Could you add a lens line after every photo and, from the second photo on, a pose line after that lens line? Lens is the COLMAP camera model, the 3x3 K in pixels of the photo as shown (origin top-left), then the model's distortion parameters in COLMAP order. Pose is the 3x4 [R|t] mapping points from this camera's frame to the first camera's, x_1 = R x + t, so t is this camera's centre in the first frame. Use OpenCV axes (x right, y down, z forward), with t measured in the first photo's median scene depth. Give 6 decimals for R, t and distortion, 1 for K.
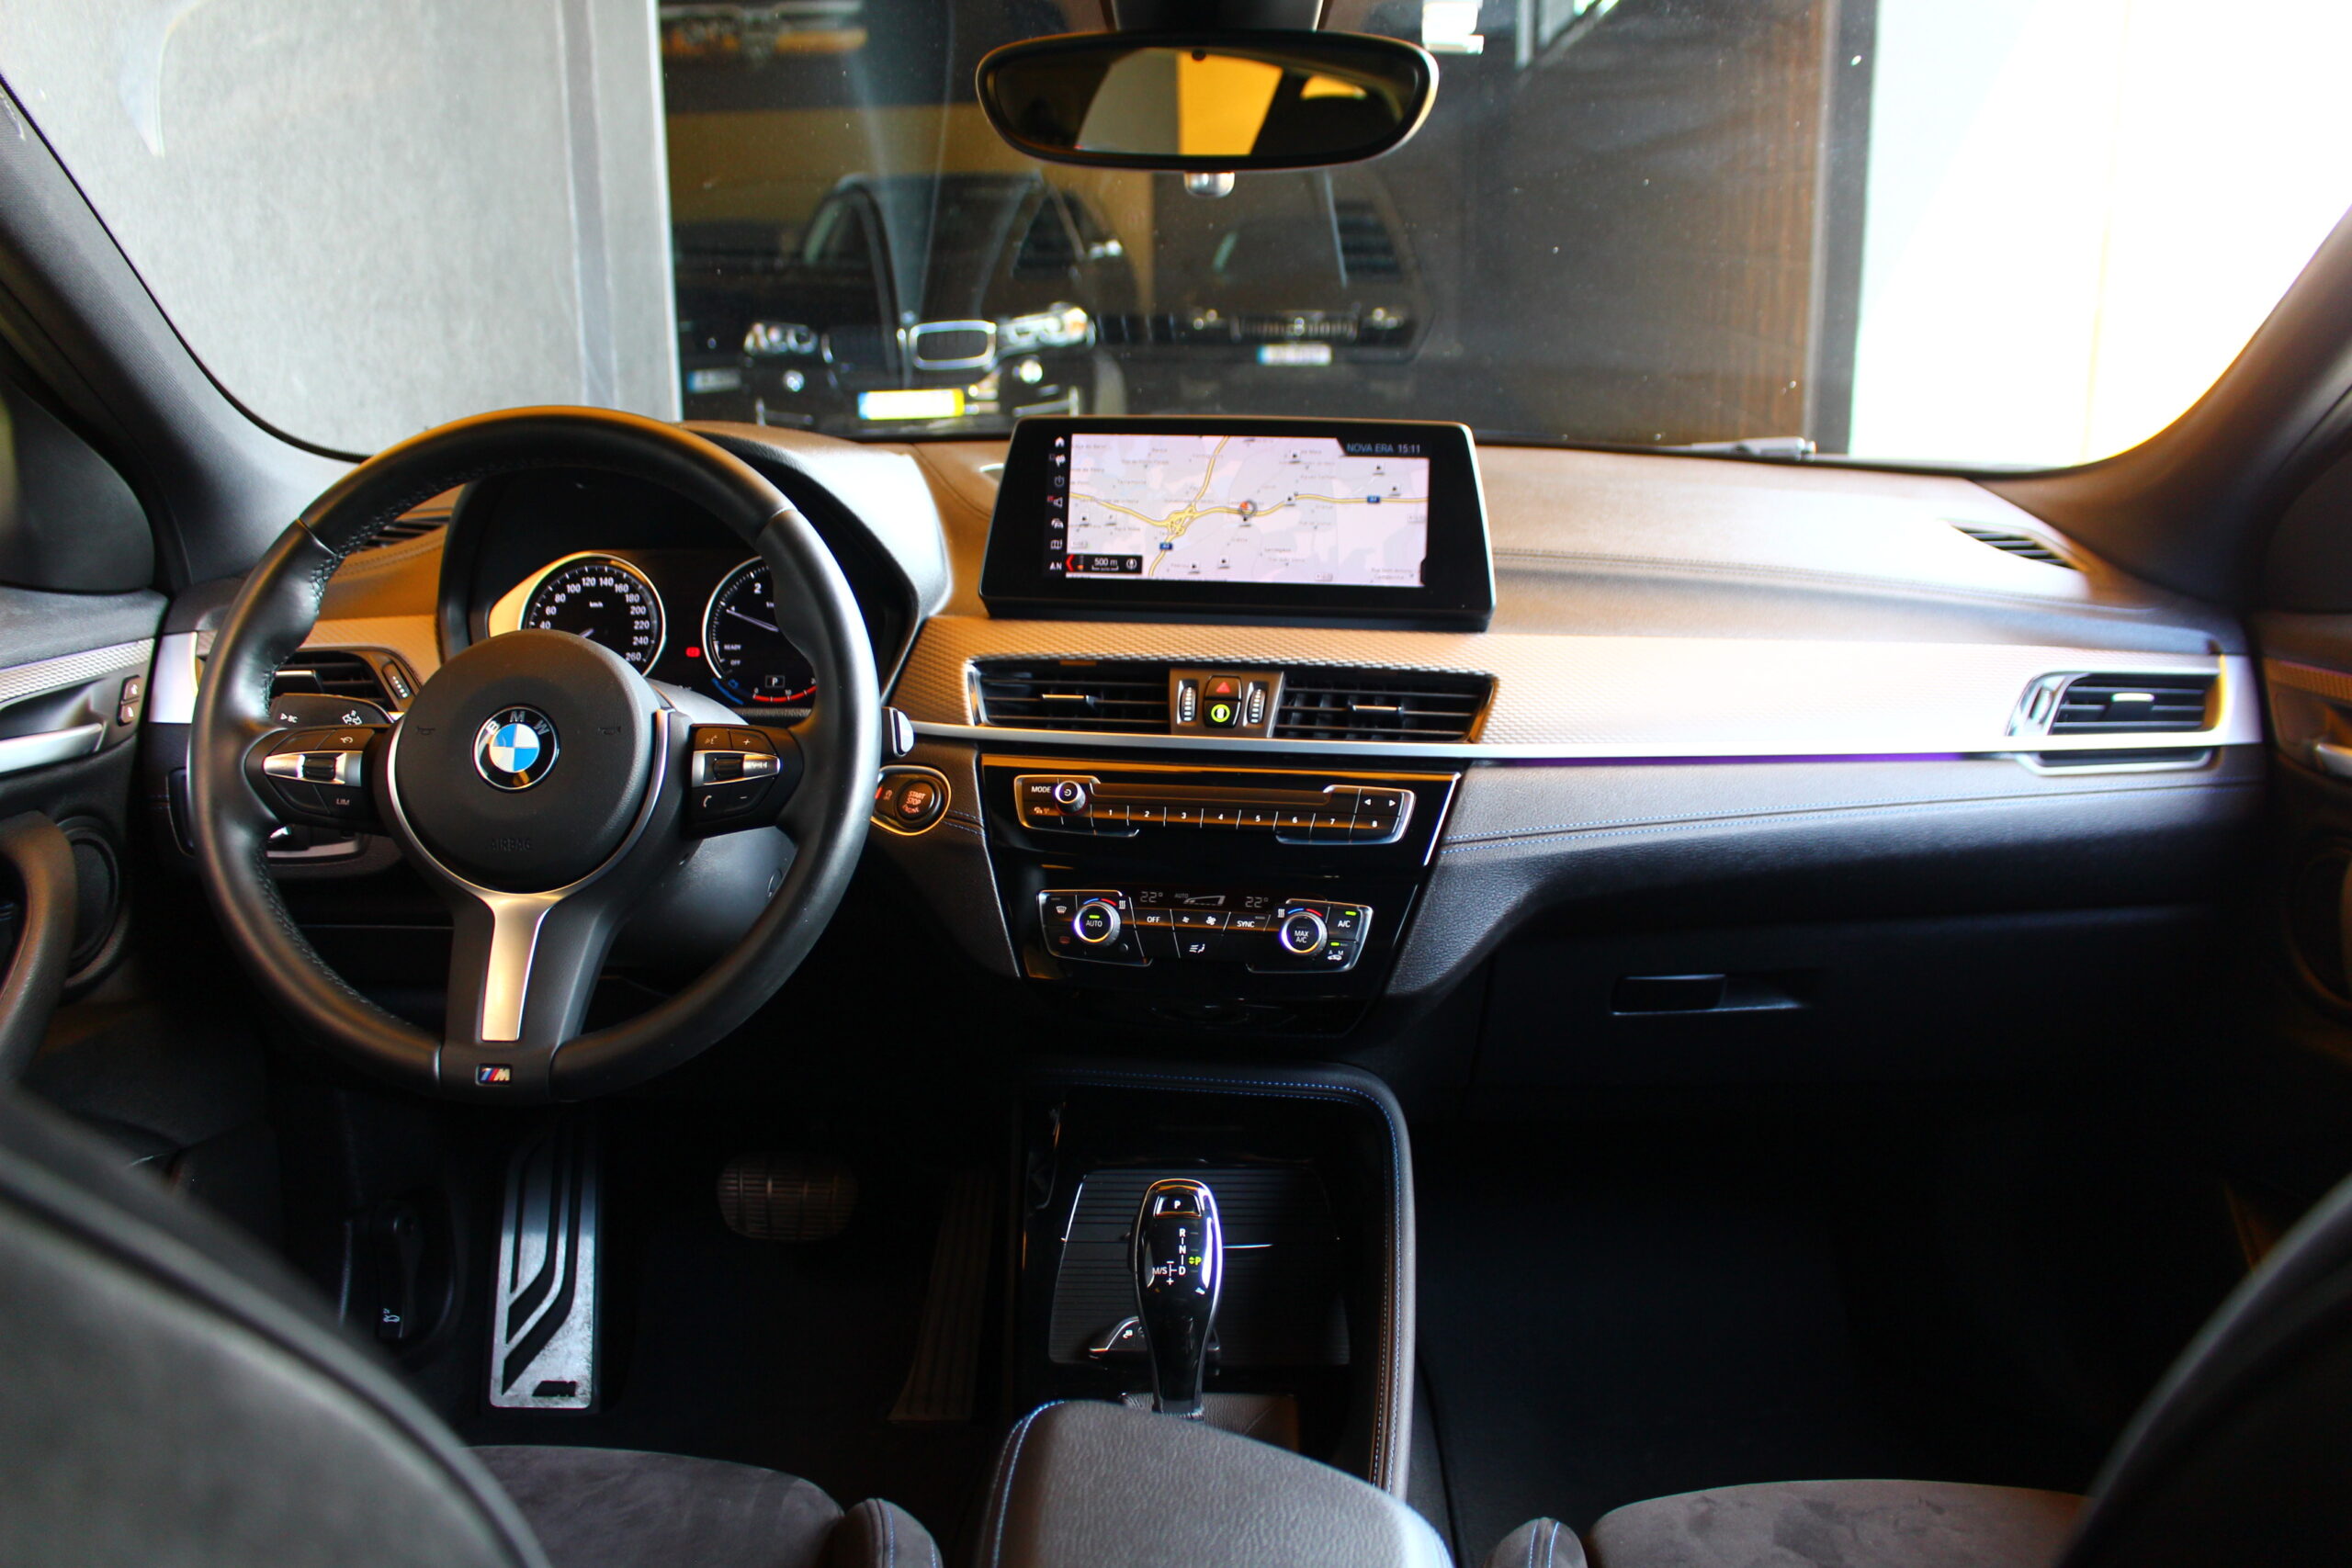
lens RADIAL K [[2262.2, 0, 1173.7], [0, 2262.2, 772.0], [0, 0, 1]] dist [-0.103139, 0.000000]
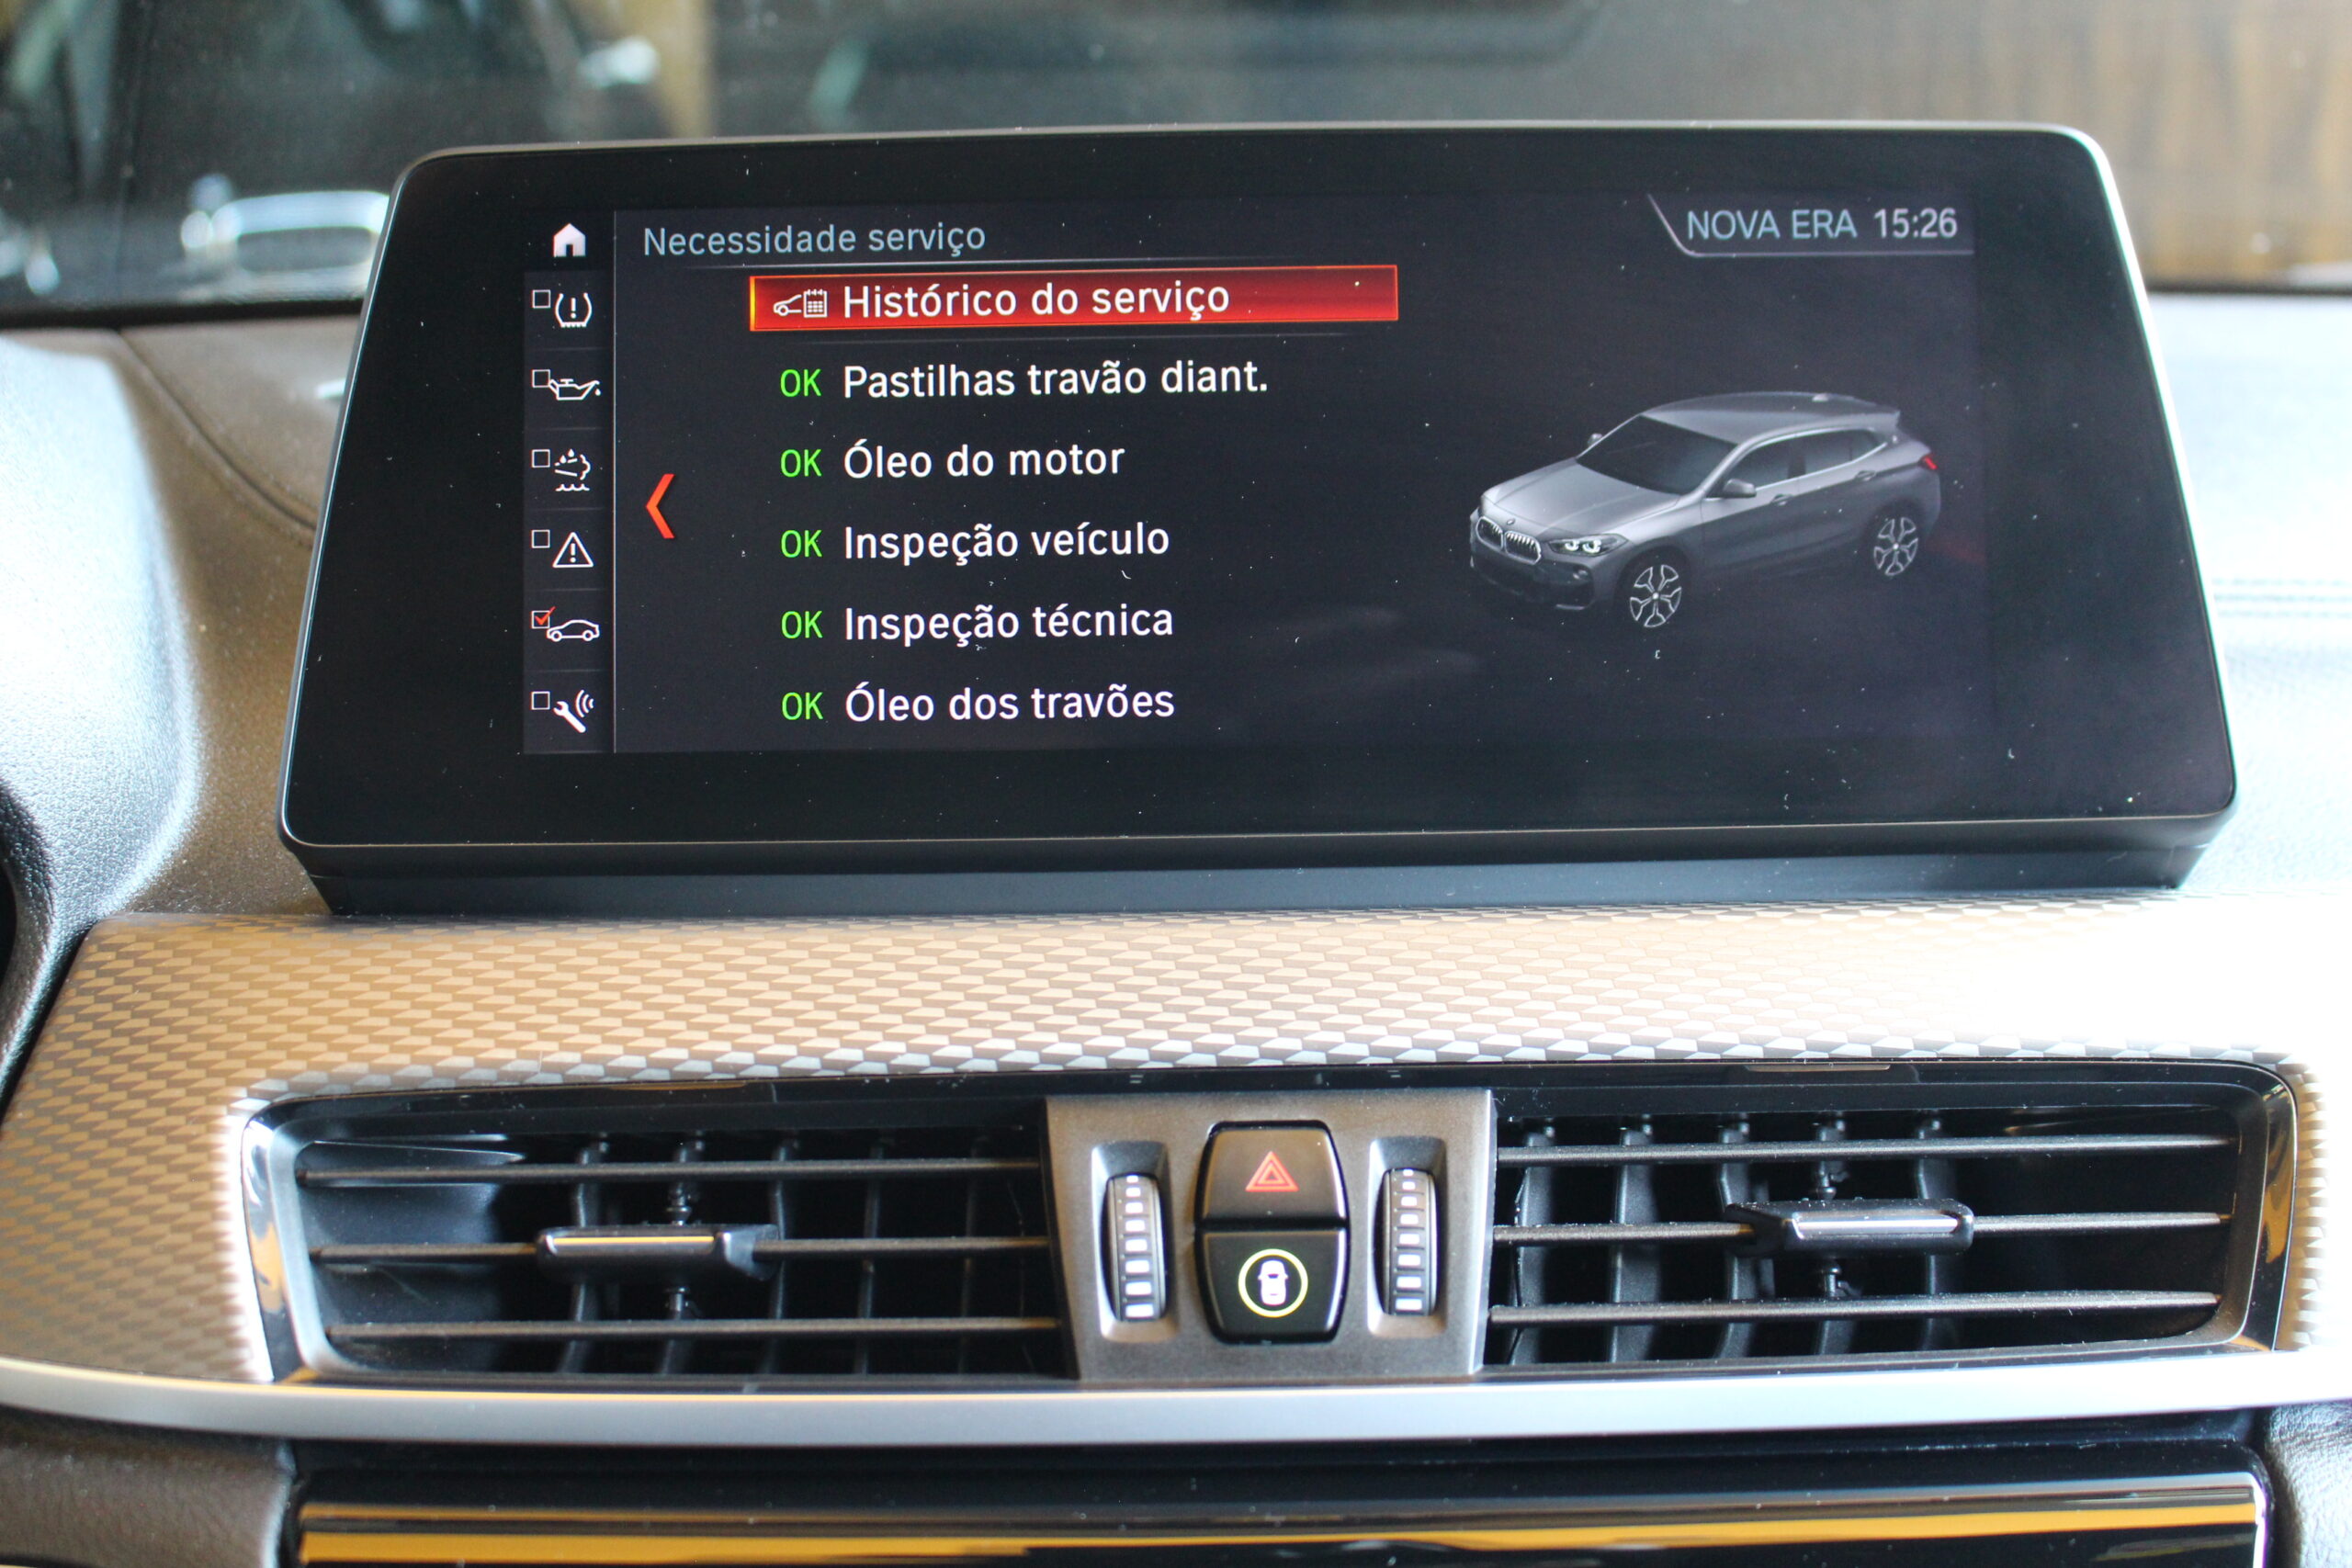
lens RADIAL K [[3384.2, 0, 1163.4], [0, 3384.2, 779.9], [0, 0, 1]] dist [-0.036220, 0.000000]
pose [[0.991374, -0.046599, 0.122498, -0.034009], [0.051314, 0.998047, -0.035616, -0.067862], [-0.120599, 0.041595, 0.991830, 0.622934]]
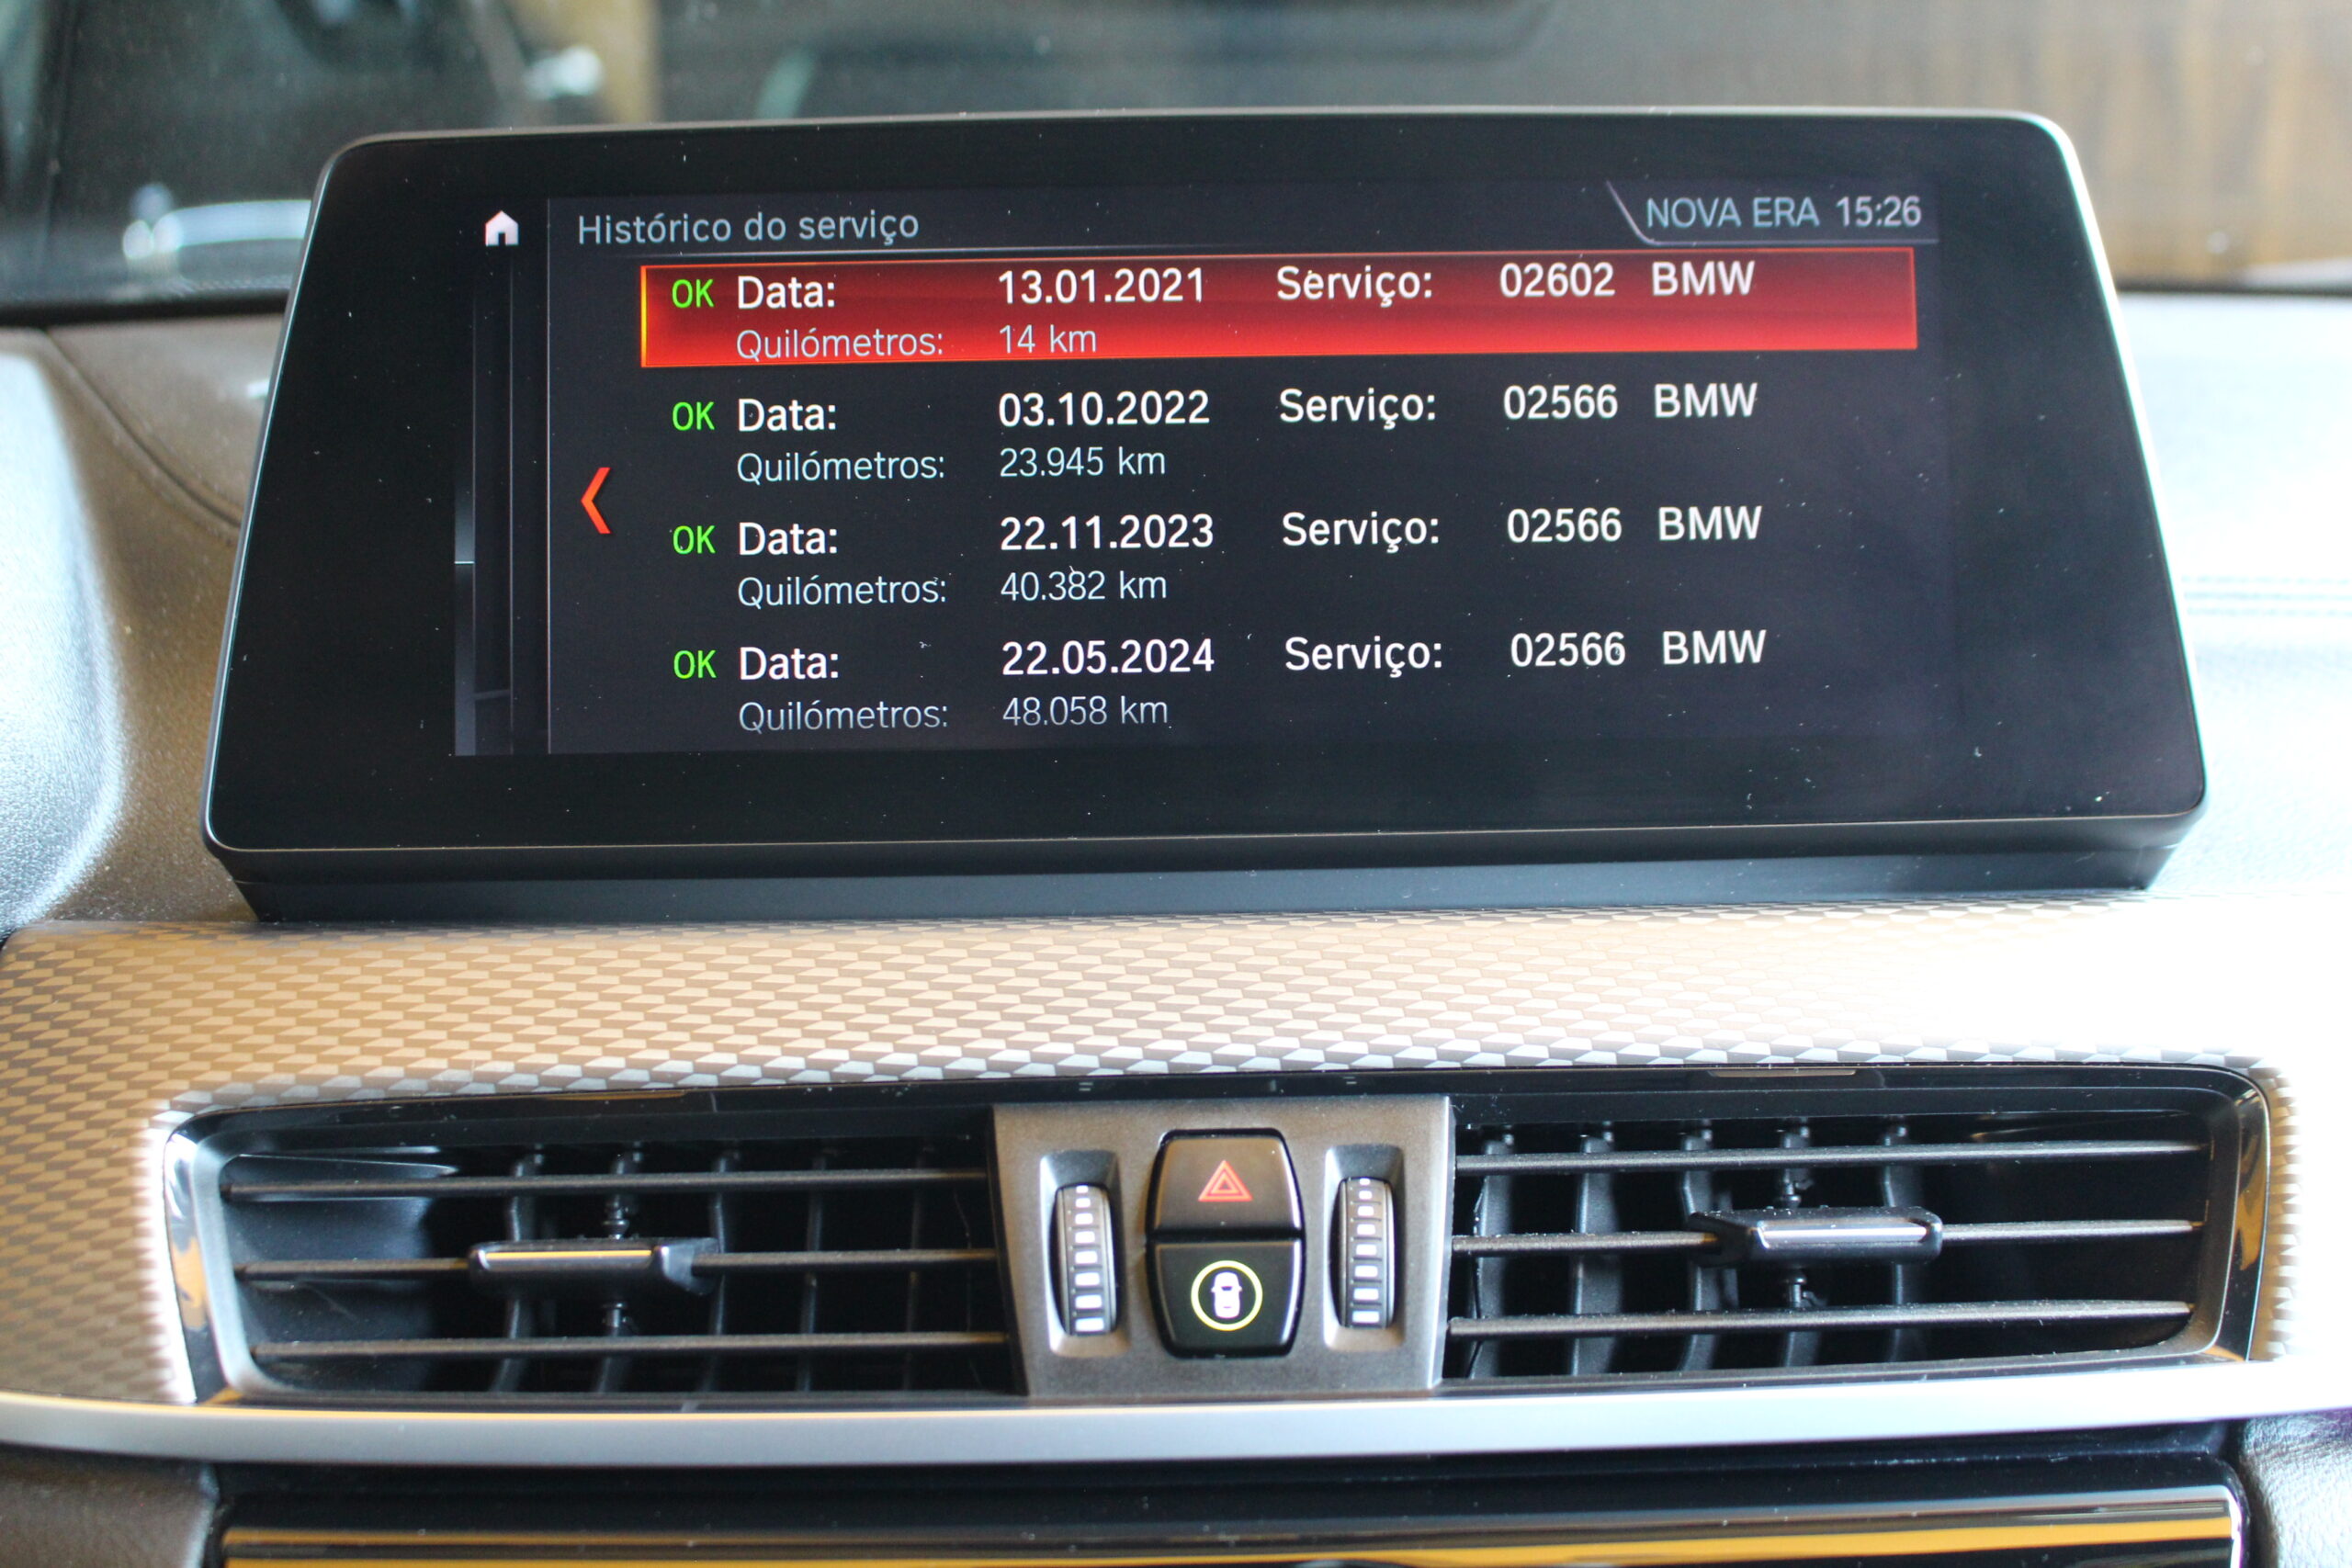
lens RADIAL K [[3384.2, 0, 1177.2], [0, 3384.2, 775.2], [0, 0, 1]] dist [-0.036220, 0.000000]
pose [[0.988690, -0.047822, 0.142142, -0.033157], [0.053984, 0.997748, -0.039811, -0.066815], [-0.139918, 0.047034, 0.989045, 0.632199]]
